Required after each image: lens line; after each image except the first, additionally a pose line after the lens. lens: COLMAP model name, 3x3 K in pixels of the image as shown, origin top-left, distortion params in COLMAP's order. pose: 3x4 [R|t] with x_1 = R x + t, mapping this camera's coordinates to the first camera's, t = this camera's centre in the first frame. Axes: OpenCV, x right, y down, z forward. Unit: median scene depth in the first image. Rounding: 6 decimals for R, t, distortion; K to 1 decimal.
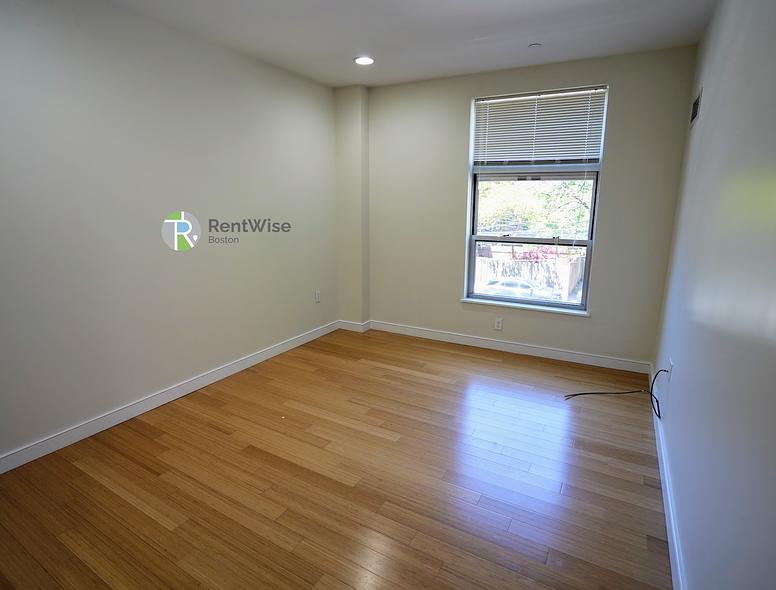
lens RADIAL K [[424.3, 0, 371.1], [0, 424.3, 299.4], [0, 0, 1]] dist [-0.074063, 0.033641]
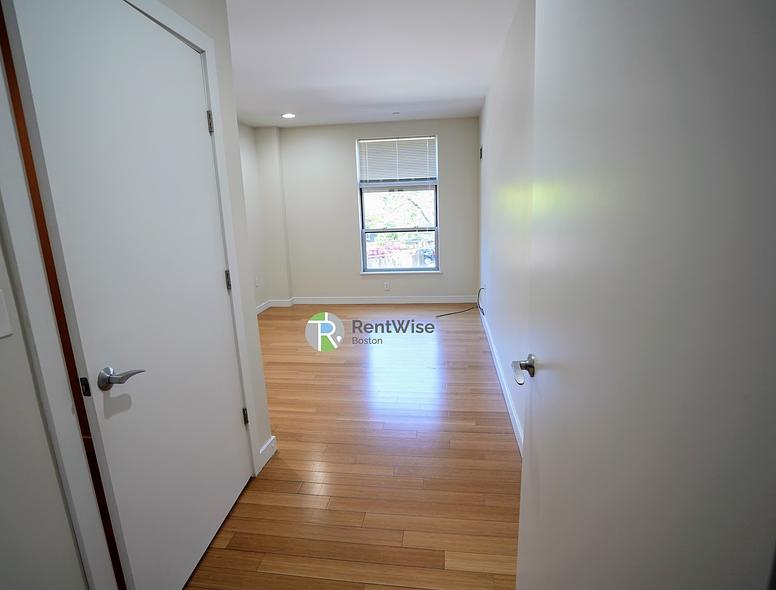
lens RADIAL K [[424.3, 0, 371.1], [0, 424.3, 299.4], [0, 0, 1]] dist [-0.074063, 0.033641]
pose [[0.933045, -0.111174, 0.342150, -0.302636], [0.116255, 0.993203, 0.005691, 0.098339], [-0.340458, 0.034467, 0.939628, -0.449561]]
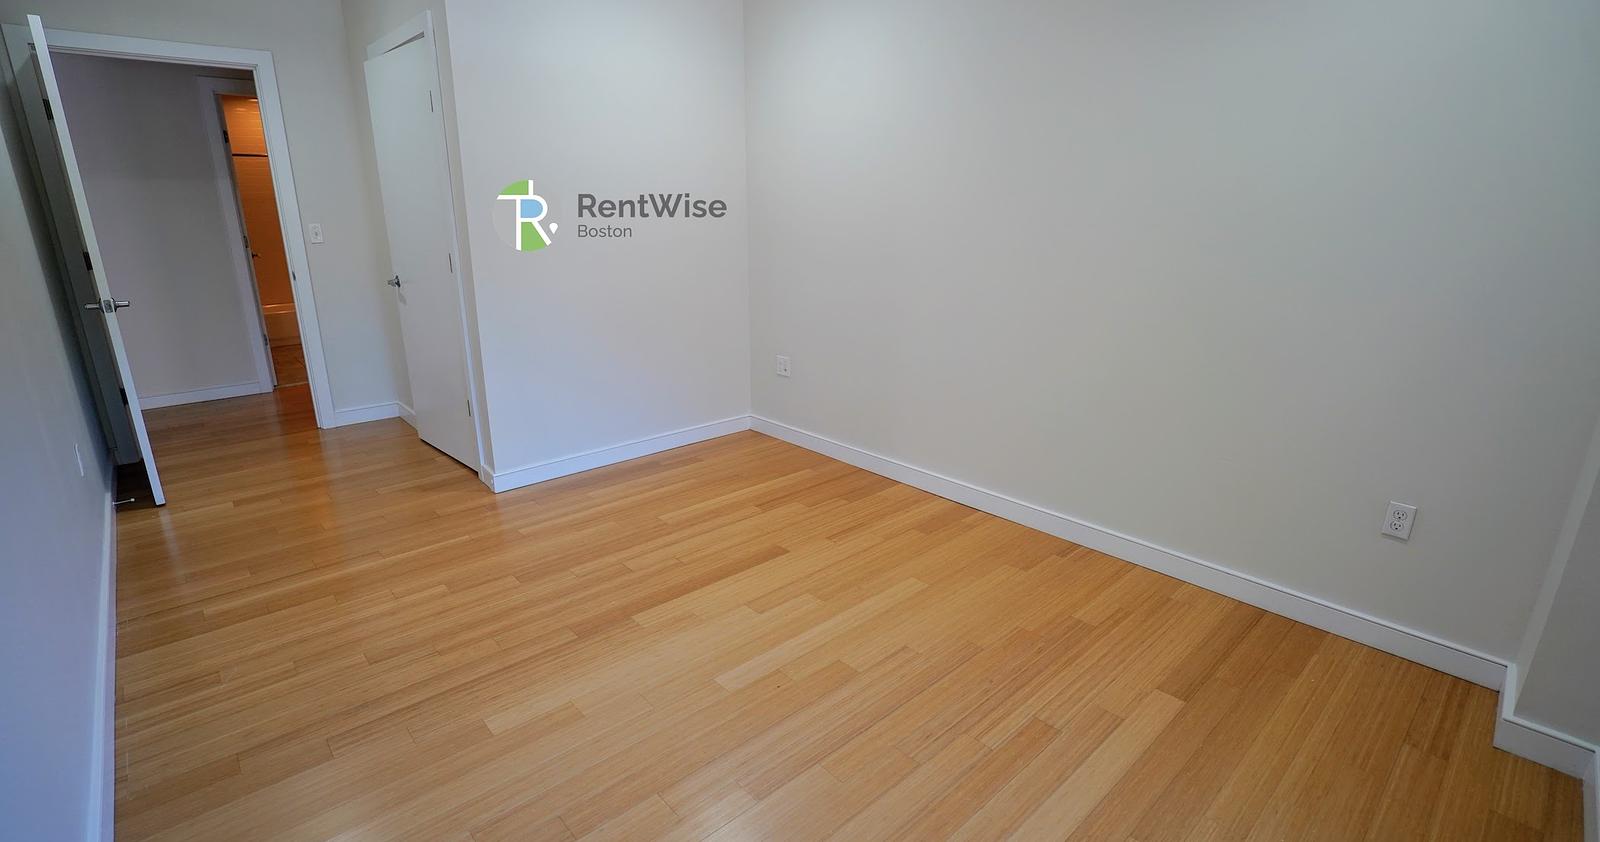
lens RADIAL K [[763.3, 0, 800.0], [0, 763.3, 421.0], [0, 0, 1]] dist [-0.002613, -0.000260]
pose [[-0.312631, 0.264980, -0.912166, 0.519968], [-0.203192, 0.919417, 0.336727, -0.178375], [0.927888, 0.290616, -0.233596, 0.826742]]
